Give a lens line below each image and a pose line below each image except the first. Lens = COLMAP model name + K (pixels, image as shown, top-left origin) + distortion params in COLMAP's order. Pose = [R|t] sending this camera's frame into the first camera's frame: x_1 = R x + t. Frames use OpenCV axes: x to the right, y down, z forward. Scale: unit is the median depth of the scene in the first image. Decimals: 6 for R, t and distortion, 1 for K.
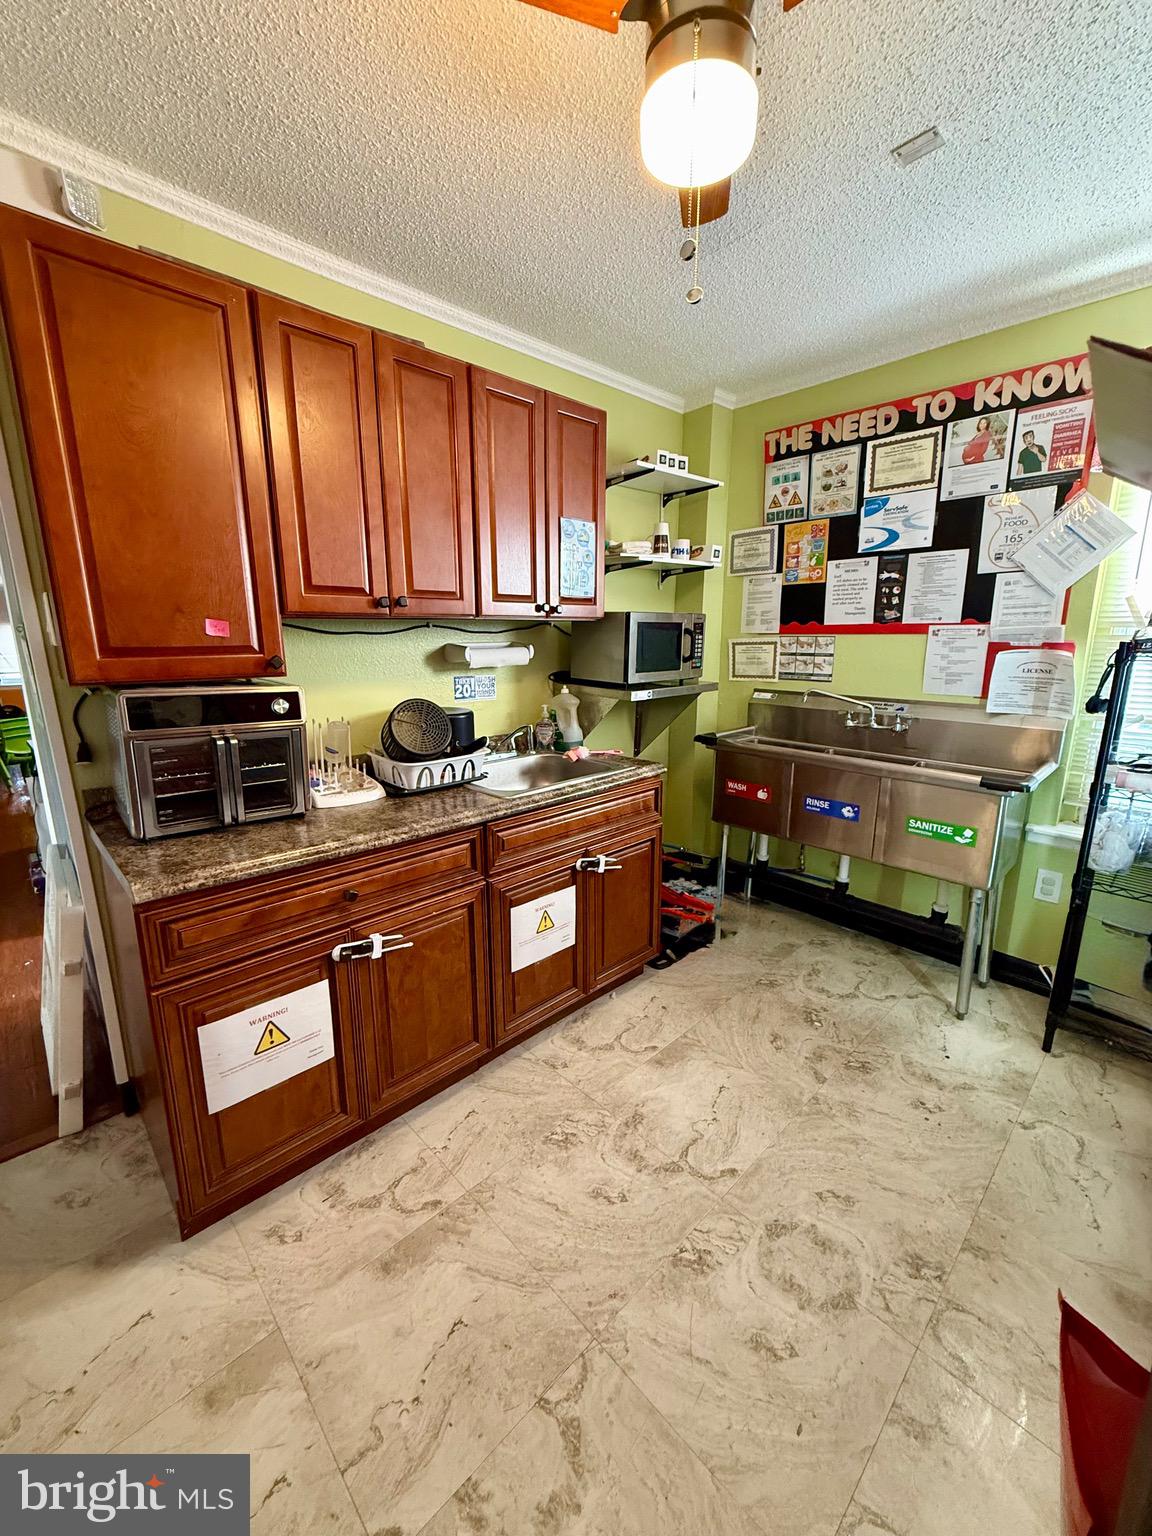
lens RADIAL K [[614.0, 0, 581.3], [0, 614.0, 766.7], [0, 0, 1]] dist [0.000429, 0.000133]
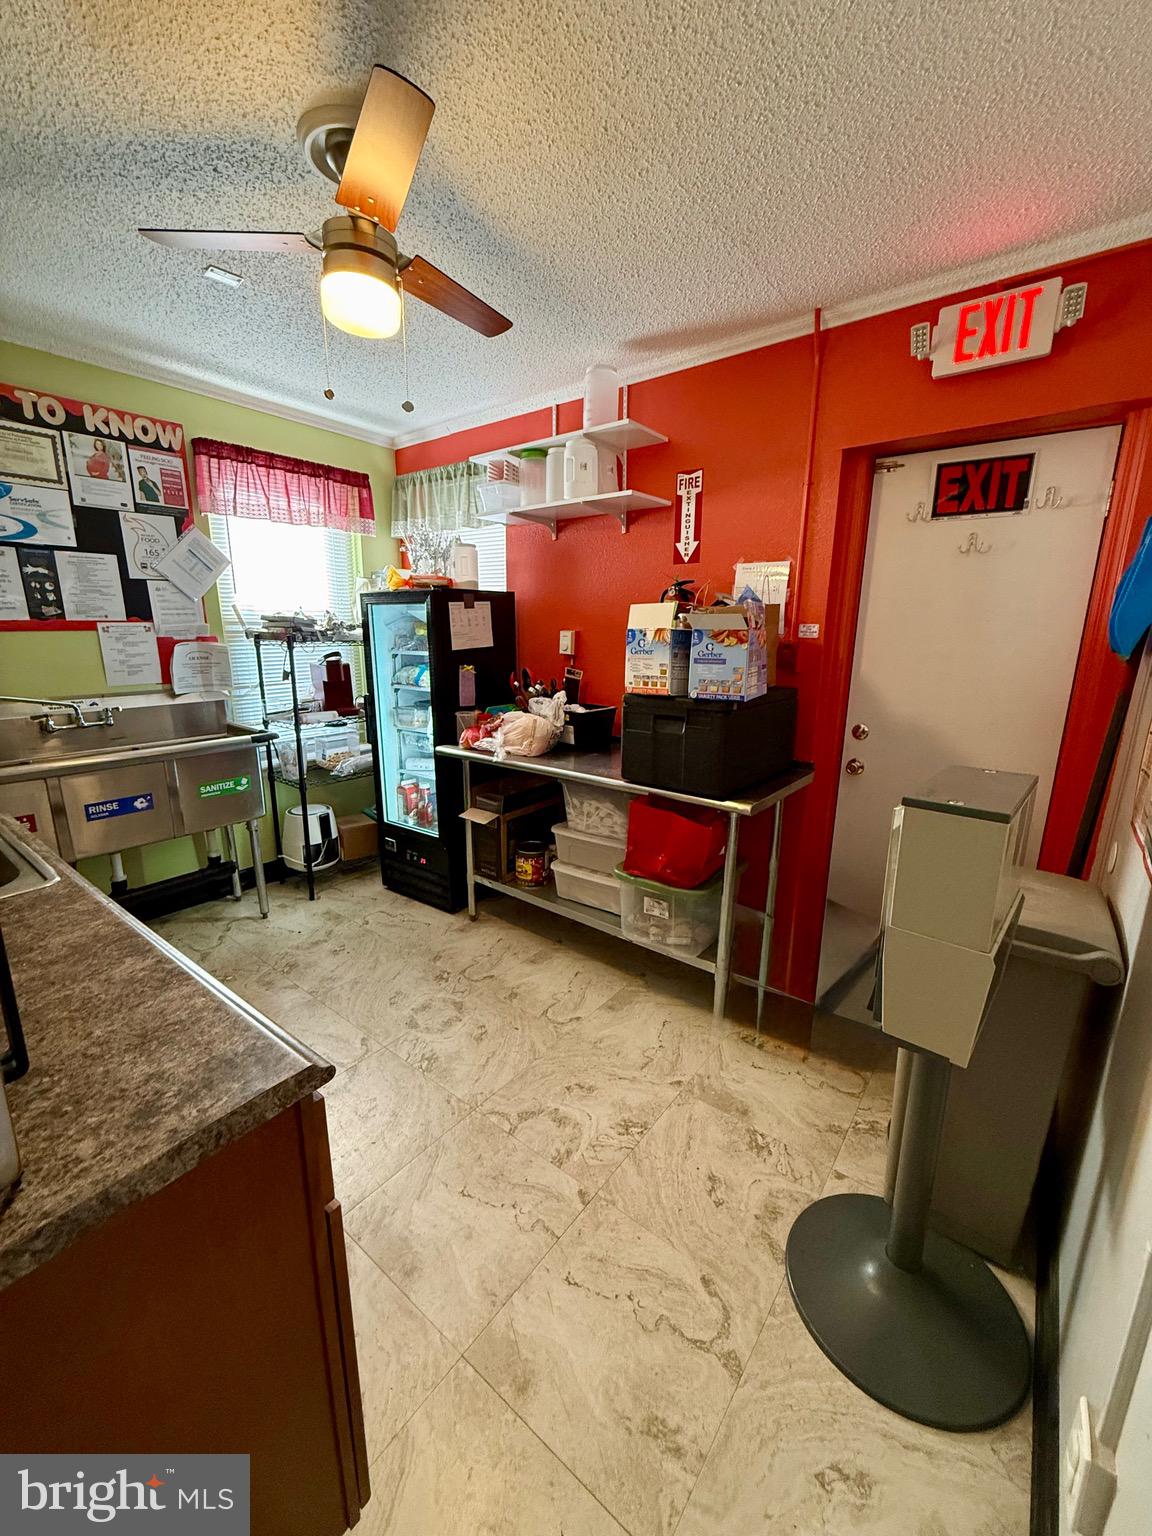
lens RADIAL K [[614.0, 0, 578.6], [0, 614.0, 767.4], [0, 0, 1]] dist [0.000429, 0.000133]
pose [[-0.153422, -0.229009, 0.961258, -0.685077], [0.202530, 0.944836, 0.257422, -0.104845], [-0.967183, 0.234178, -0.098577, 0.381807]]
